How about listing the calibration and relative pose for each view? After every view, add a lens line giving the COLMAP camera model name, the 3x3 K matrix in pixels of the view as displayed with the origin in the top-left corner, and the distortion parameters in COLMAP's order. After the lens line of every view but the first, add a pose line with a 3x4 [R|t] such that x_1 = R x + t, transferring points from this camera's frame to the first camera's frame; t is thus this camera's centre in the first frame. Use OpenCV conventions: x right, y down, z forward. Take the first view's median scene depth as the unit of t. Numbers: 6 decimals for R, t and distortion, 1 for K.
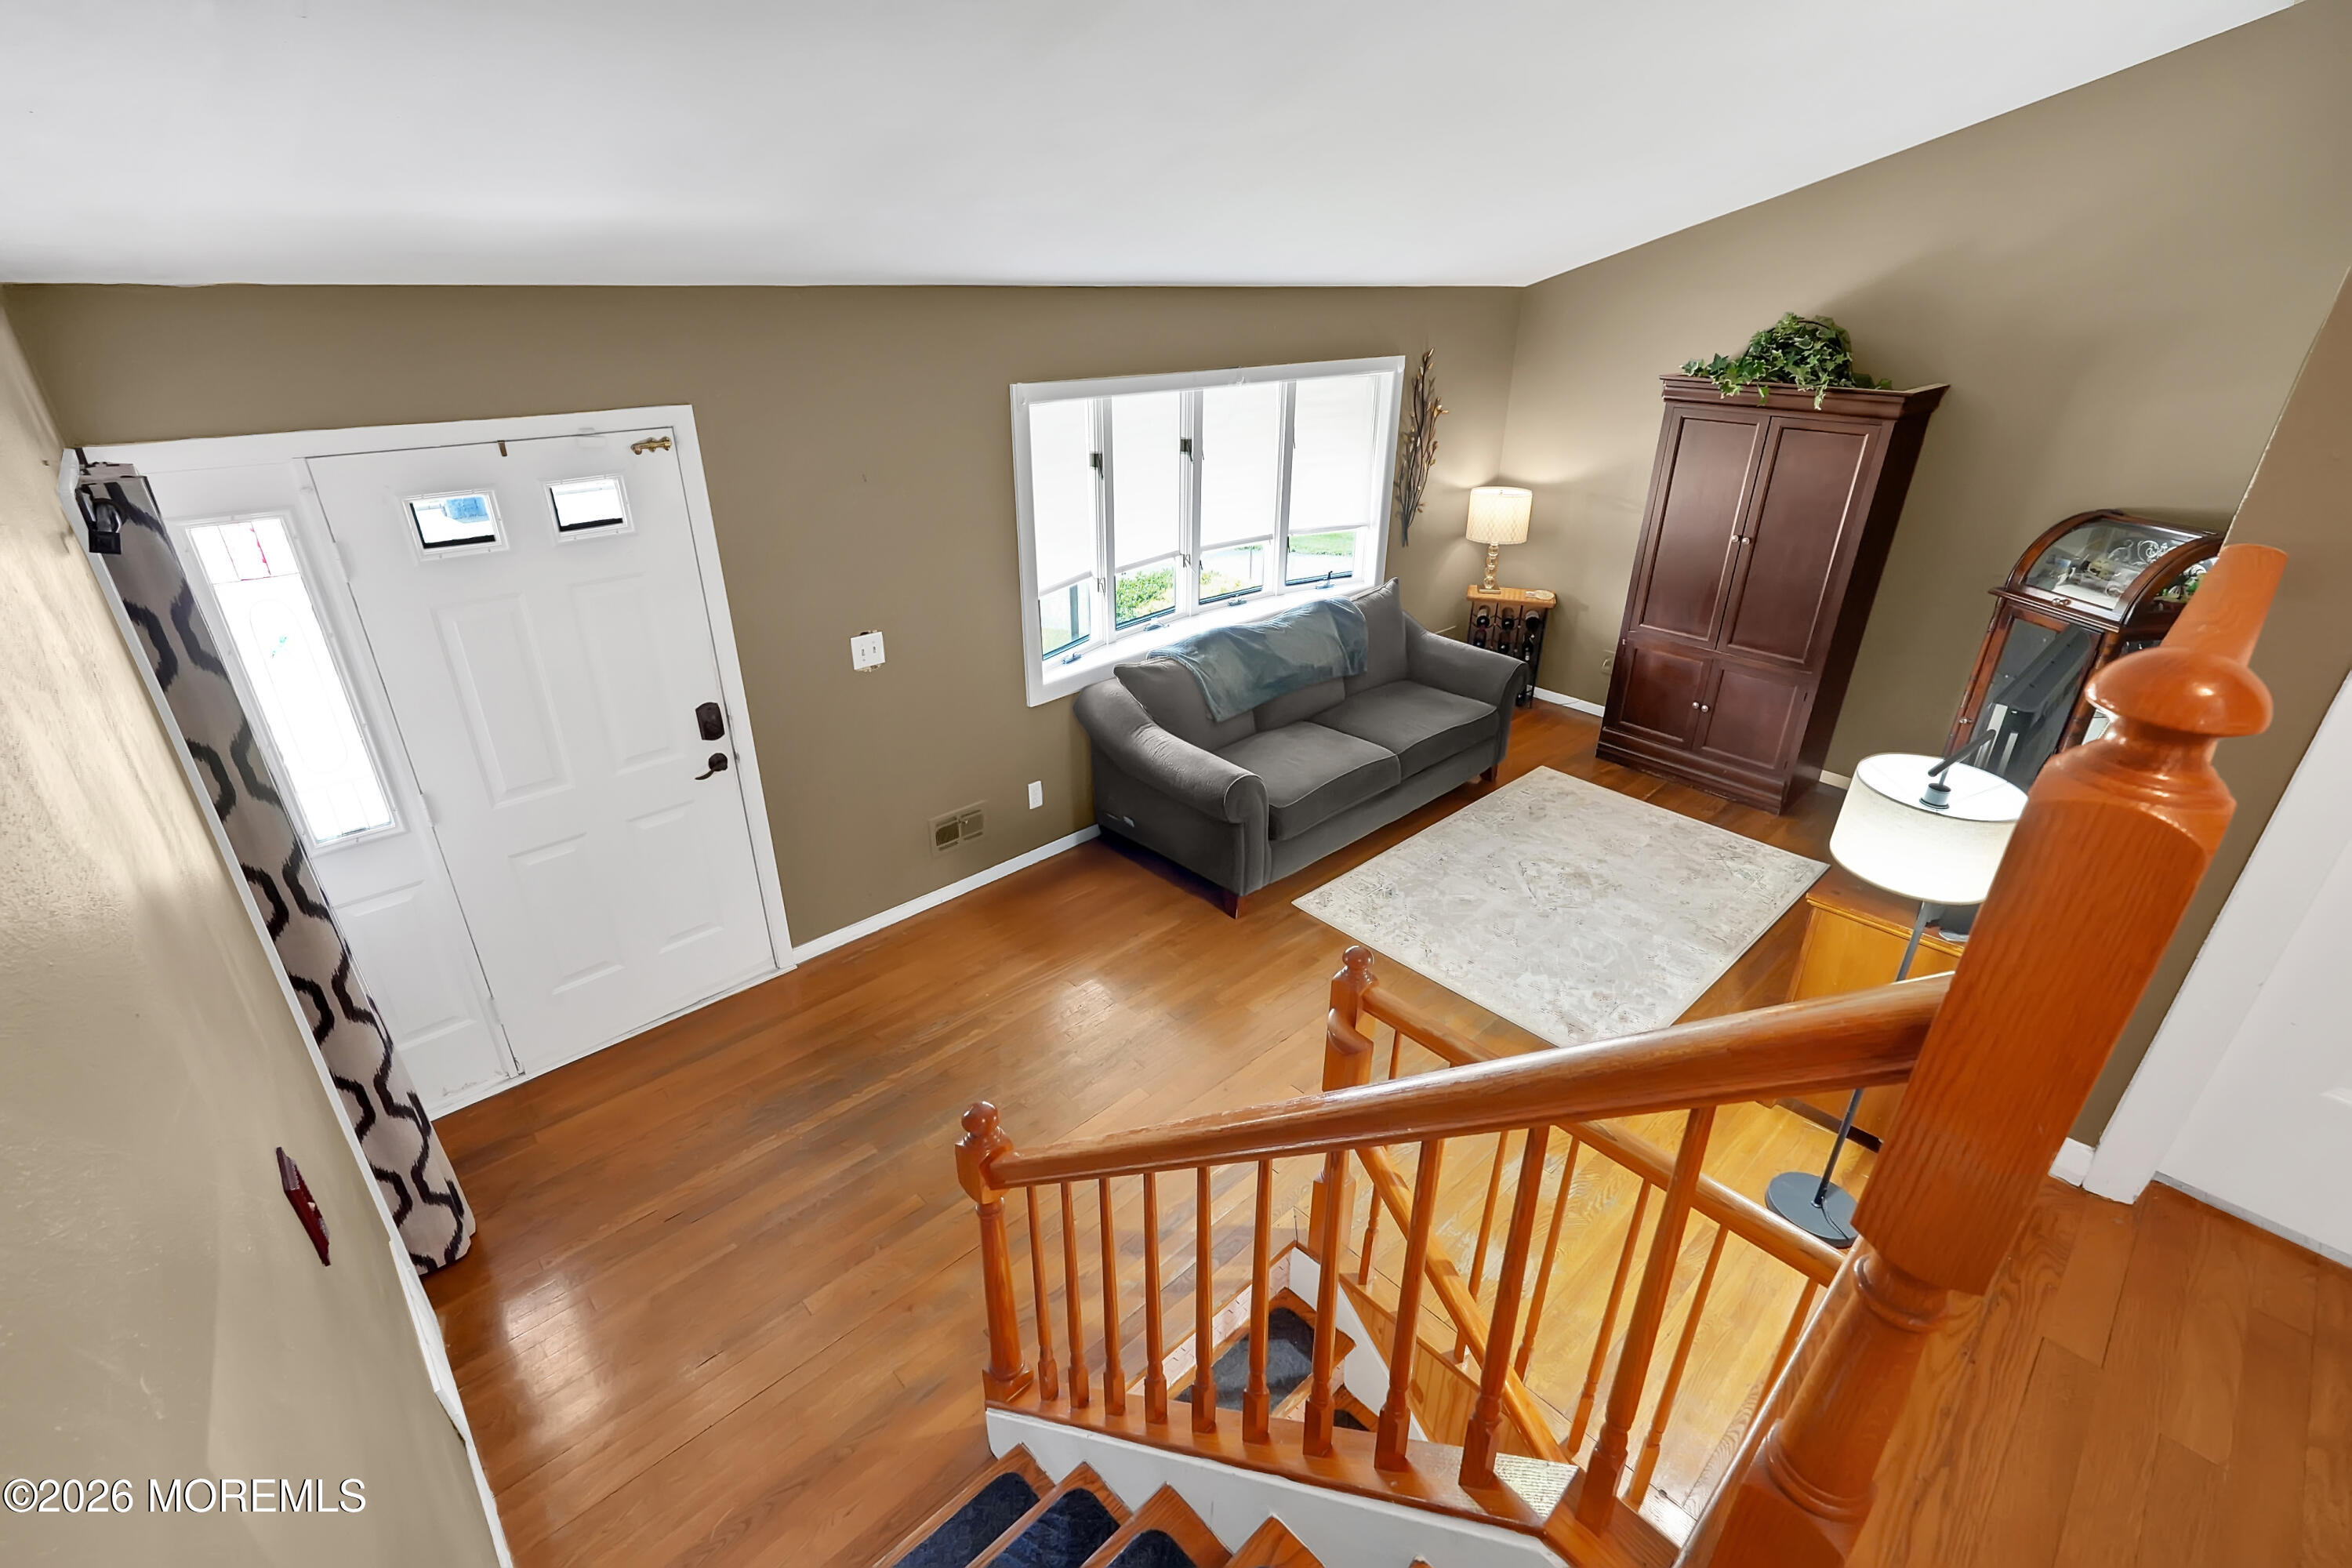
lens RADIAL K [[1049.3, 0, 1168.7], [0, 1049.3, 775.8], [0, 0, 1]] dist [0.003239, 0.000627]
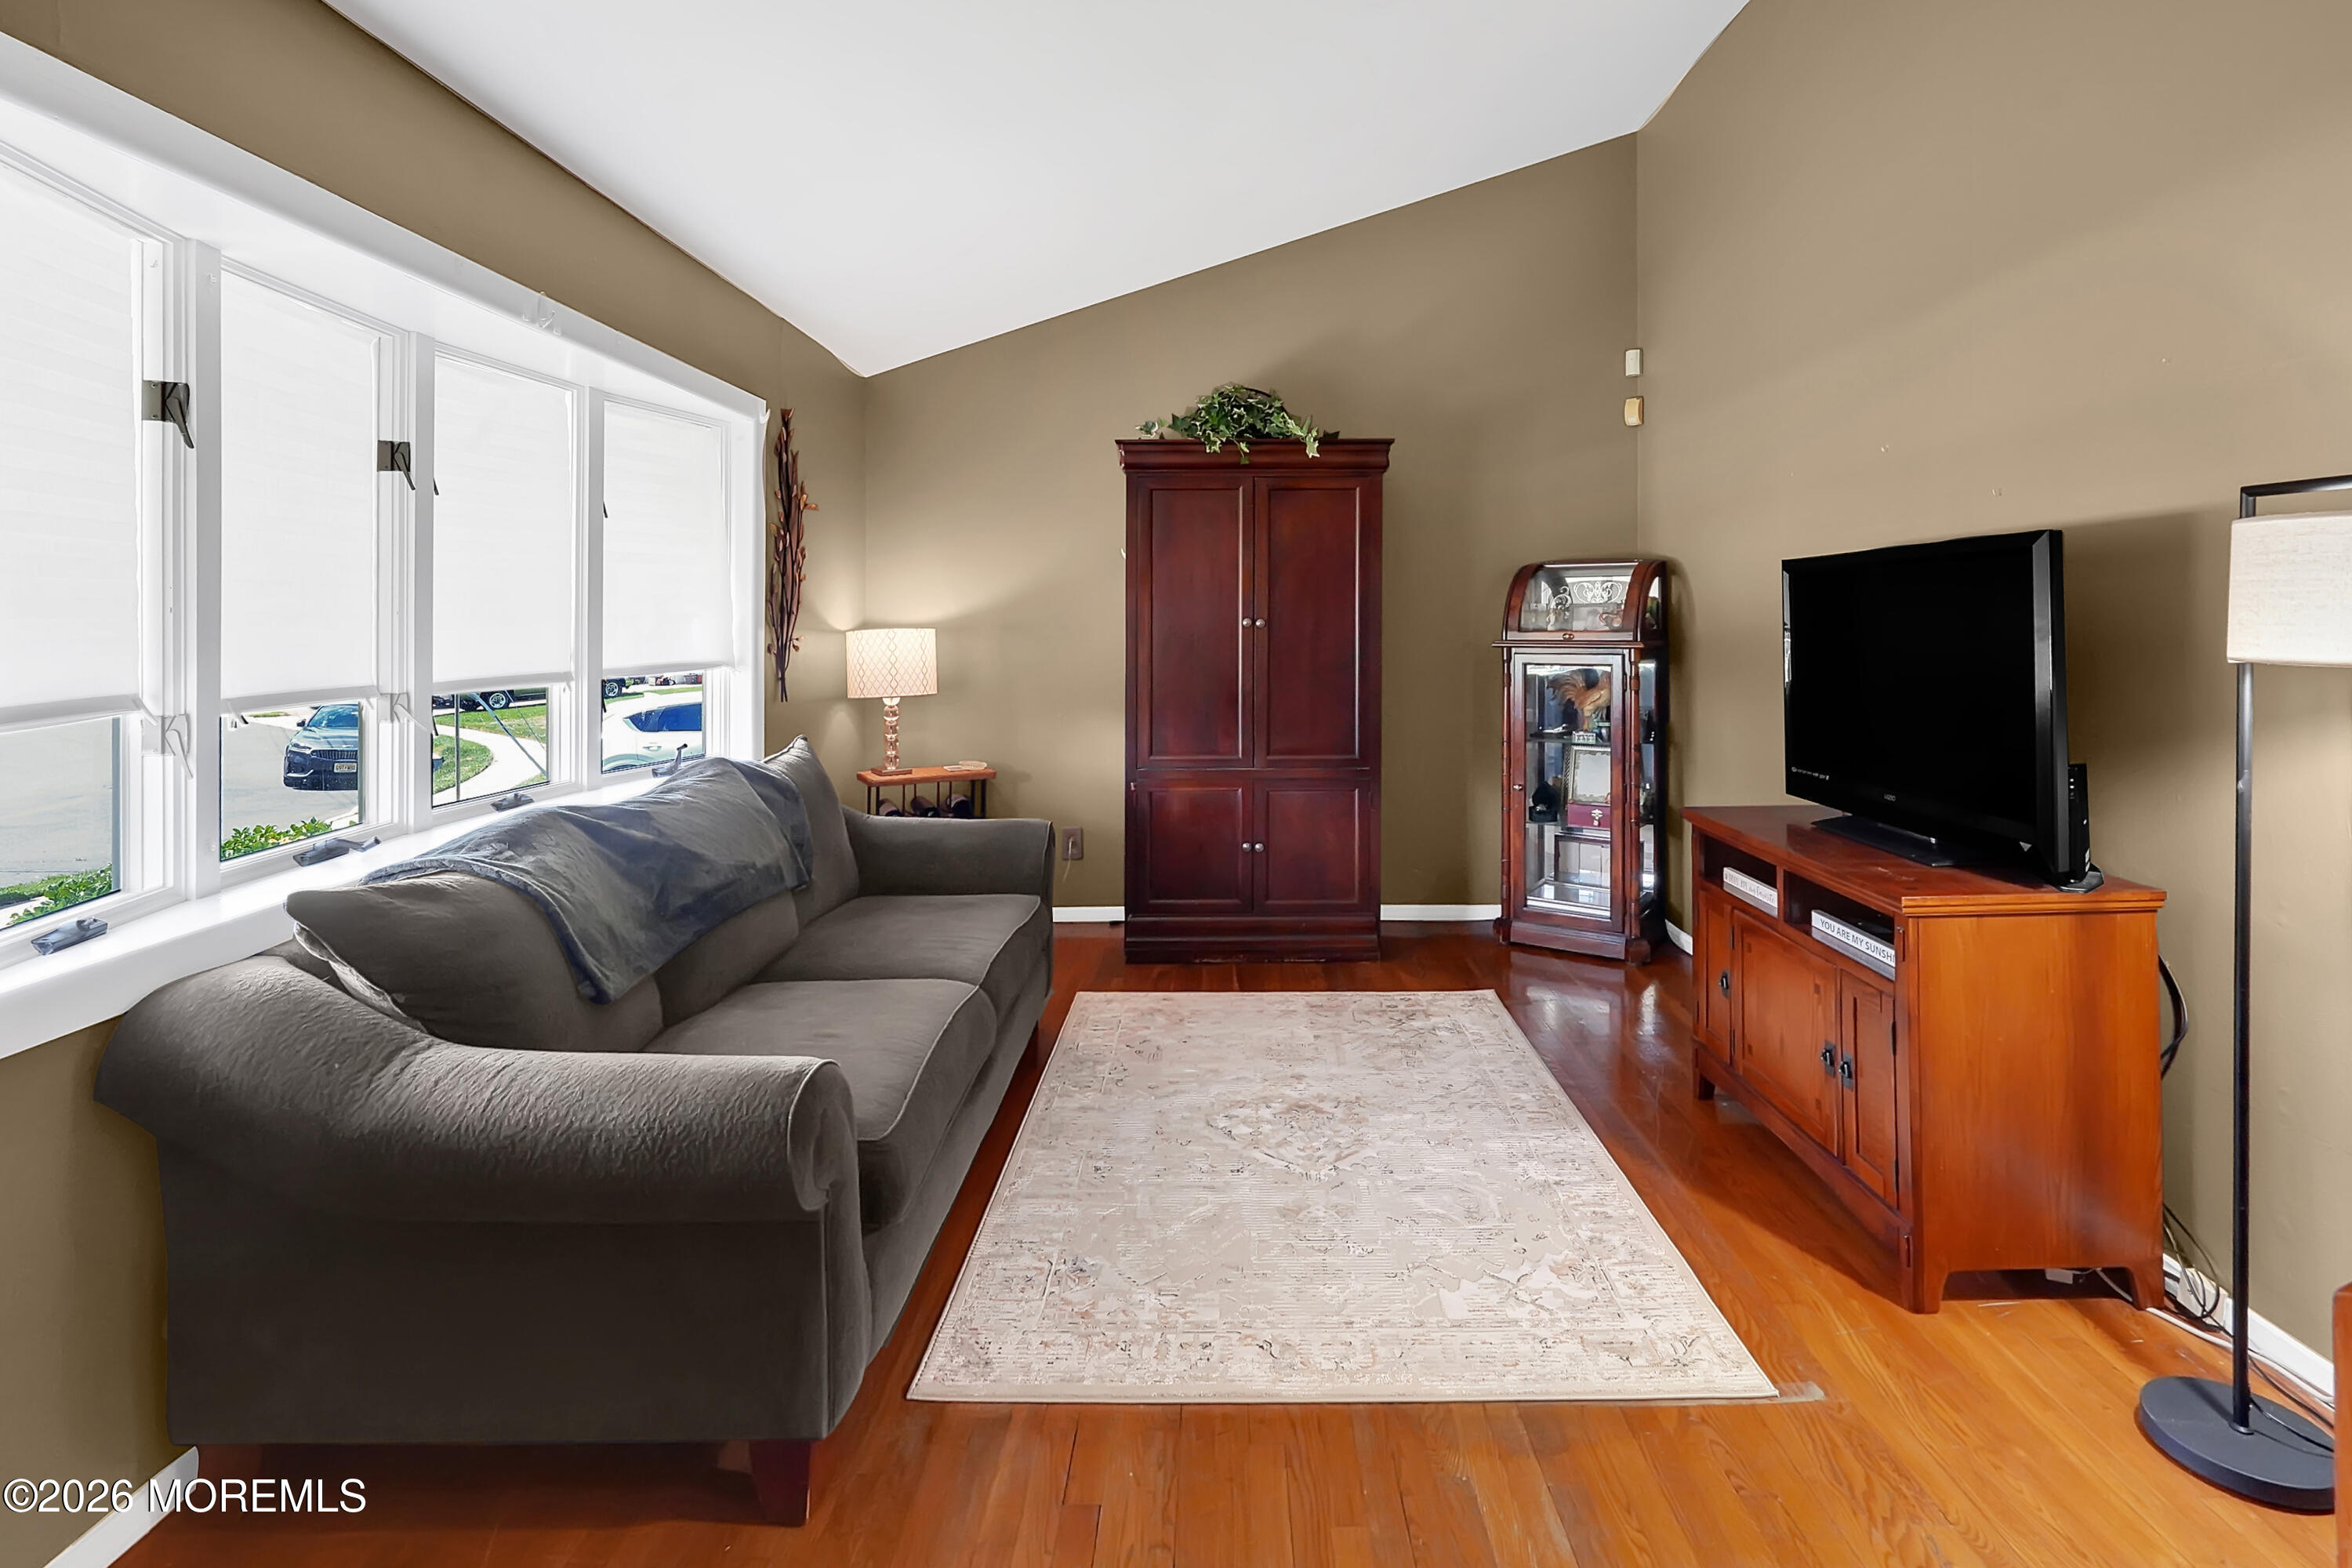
lens RADIAL K [[1111.5, 0, 1224.8], [0, 1111.5, 626.0], [0, 0, 1]] dist [-0.011763, 0.005575]
pose [[0.690836, -0.013784, 0.722880, -0.090861], [0.319921, 0.902441, -0.288532, 0.016776], [-0.648379, 0.430593, 0.627849, 0.504484]]
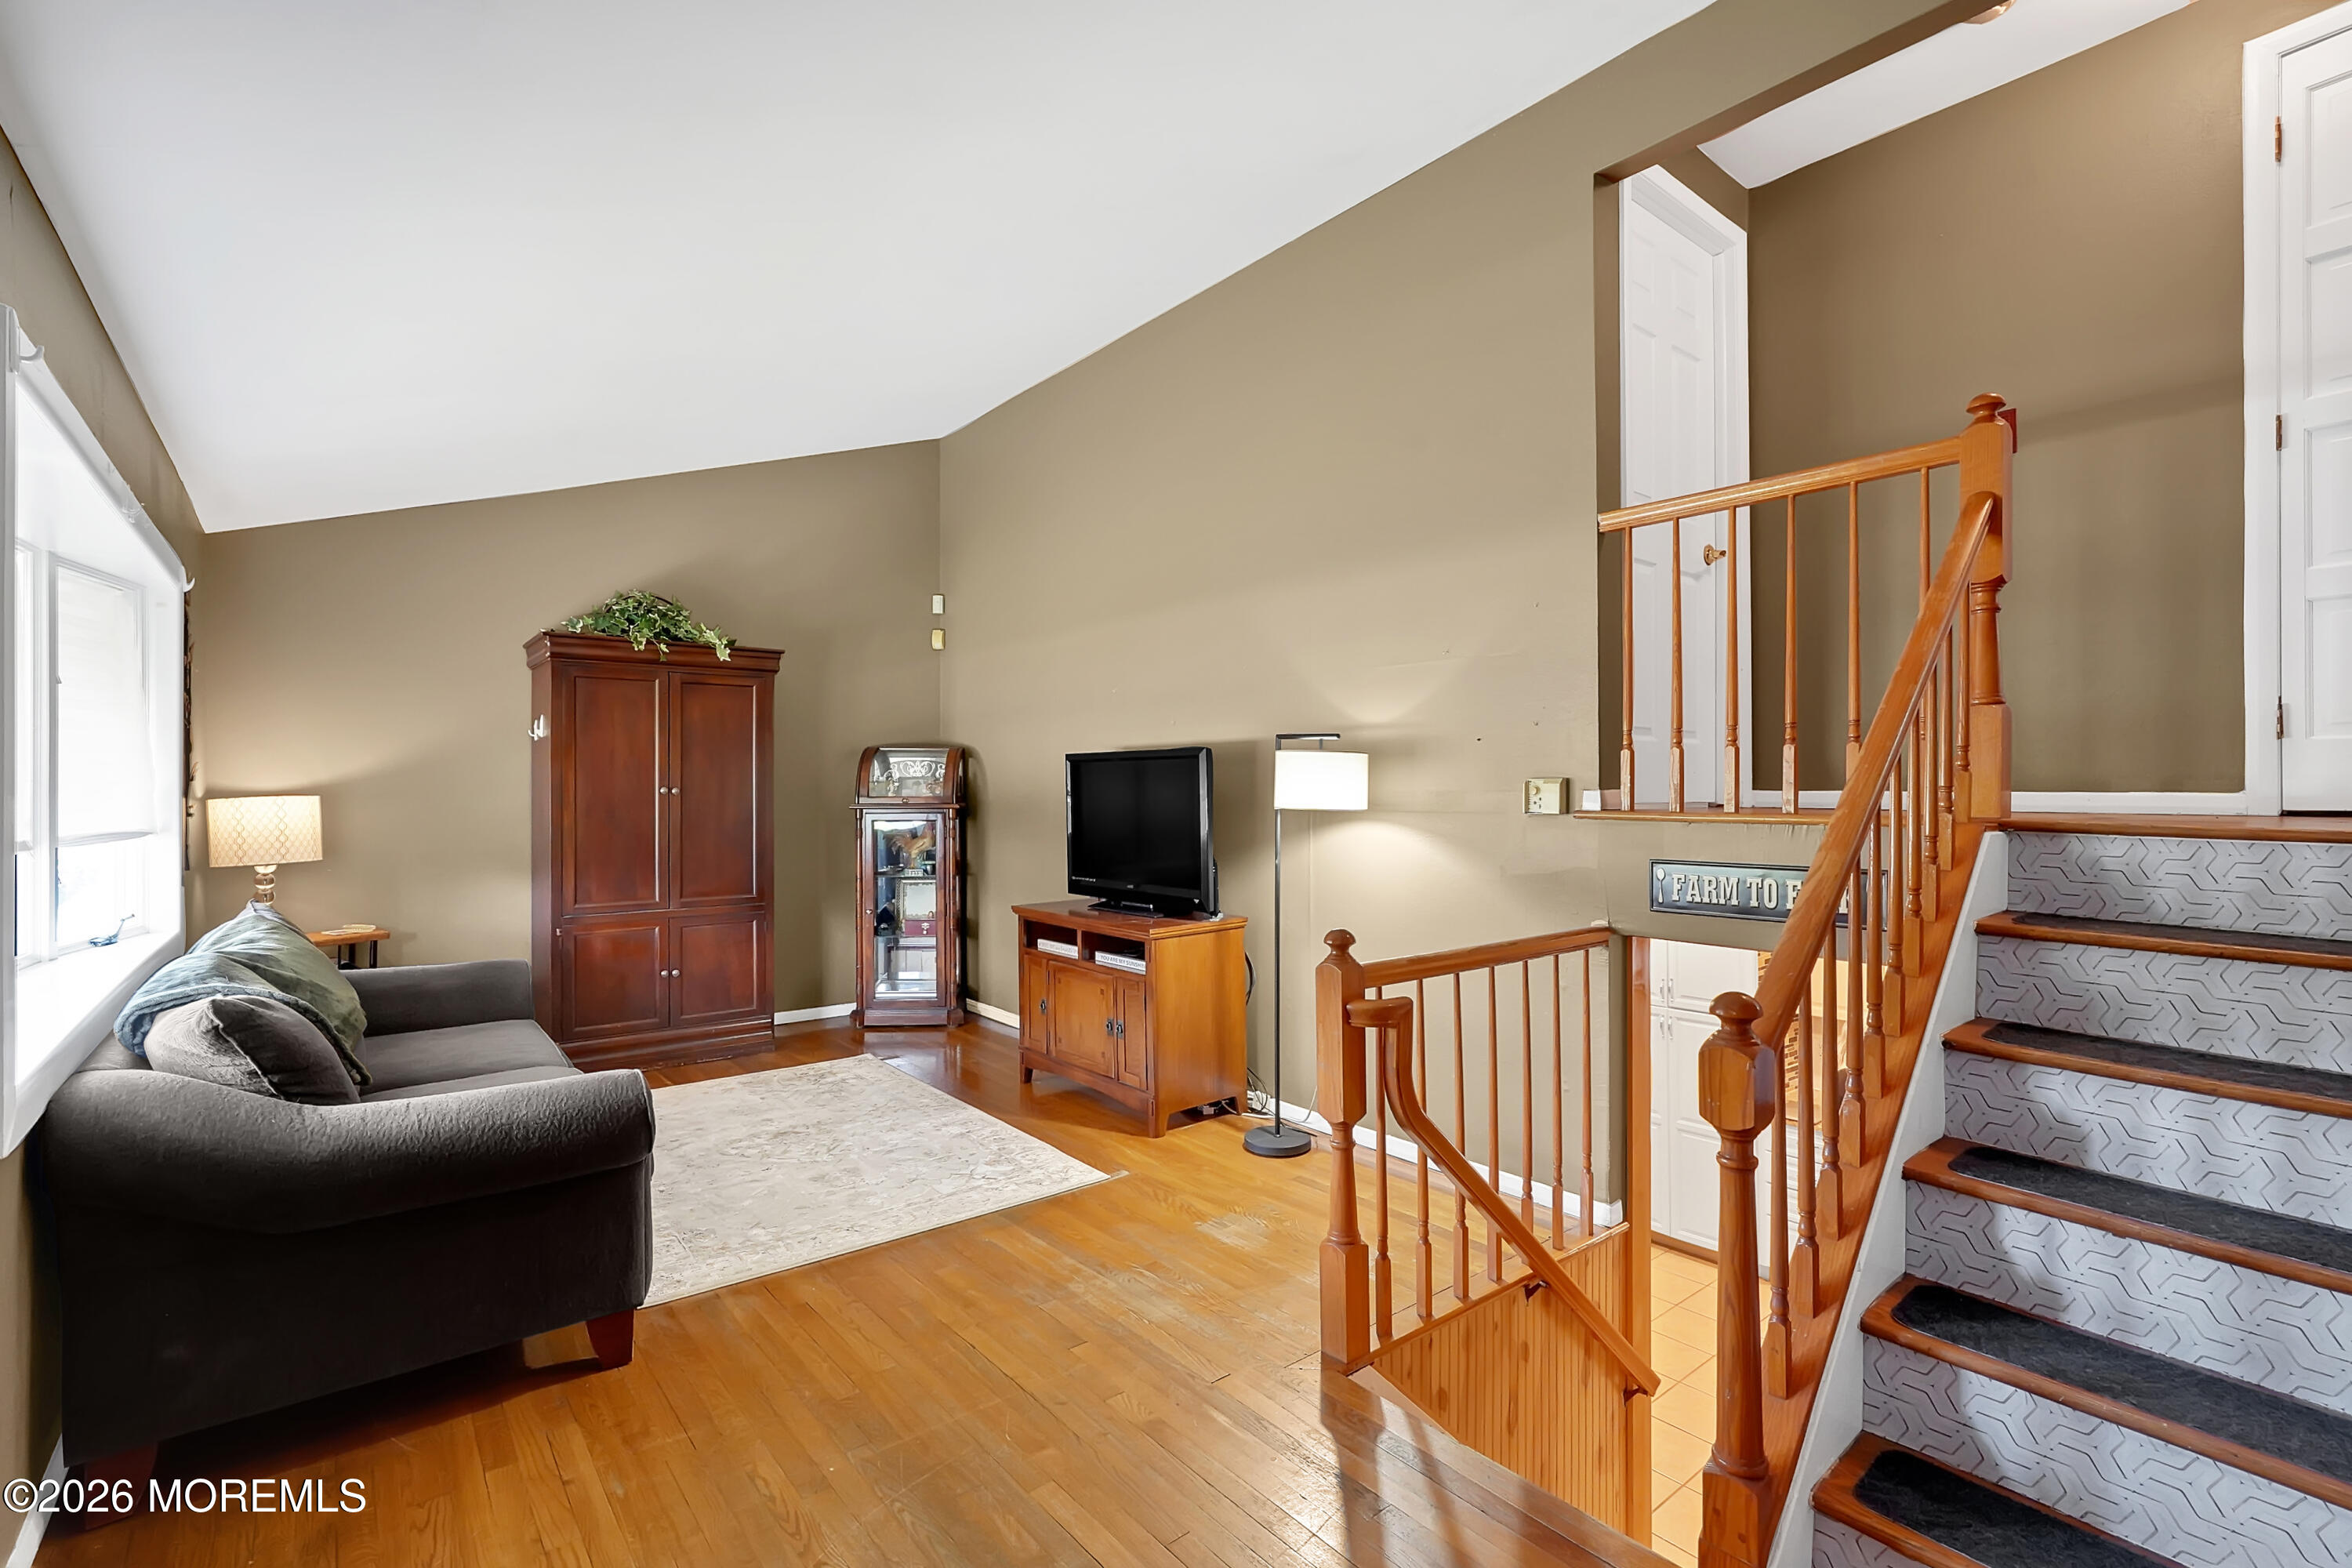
lens RADIAL K [[1049.3, 0, 1140.8], [0, 1049.3, 786.7], [0, 0, 1]] dist [0.003239, 0.000627]
pose [[0.111186, -0.008164, 0.993766, -0.411071], [0.429086, 0.902351, -0.040594, 0.001496], [-0.896395, 0.430924, 0.103832, 0.523972]]
